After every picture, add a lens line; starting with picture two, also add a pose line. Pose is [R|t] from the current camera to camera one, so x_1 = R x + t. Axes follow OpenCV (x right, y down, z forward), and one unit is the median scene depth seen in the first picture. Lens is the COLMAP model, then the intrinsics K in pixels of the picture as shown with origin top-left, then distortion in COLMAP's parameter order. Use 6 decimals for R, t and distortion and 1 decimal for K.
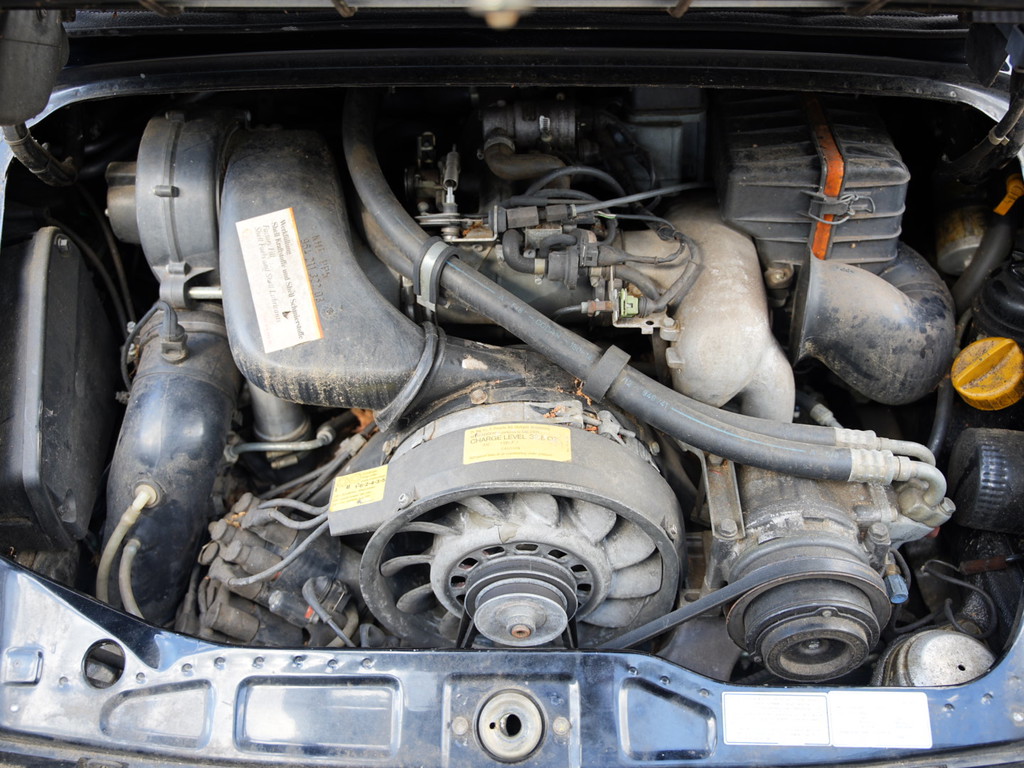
lens RADIAL K [[991.4, 0, 512.0], [0, 991.4, 384.0], [0, 0, 1]] dist [0.006632, -0.003400]
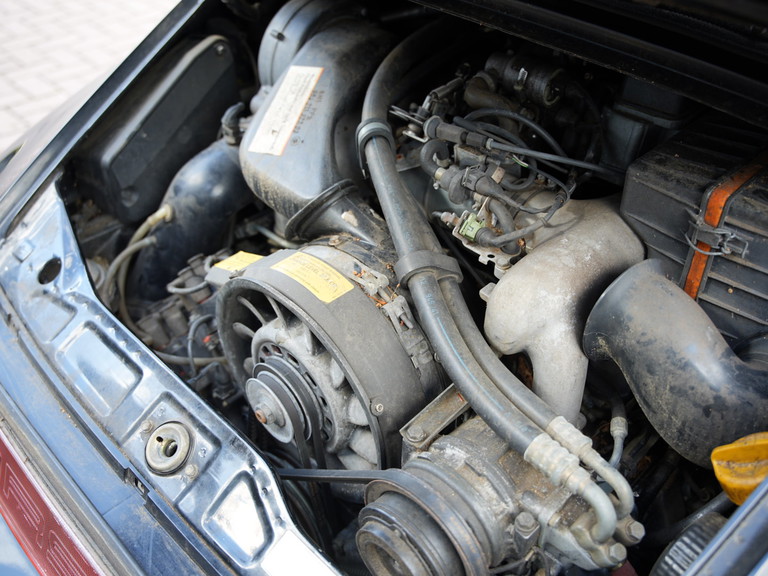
lens RADIAL K [[743.6, 0, 384.0], [0, 743.6, 288.0], [0, 0, 1]] dist [0.006632, -0.003400]
pose [[0.714441, 0.452413, -0.533758, 0.514946], [-0.484424, 0.870270, 0.089234, -0.046757], [0.504884, 0.194813, 0.840916, 0.243440]]
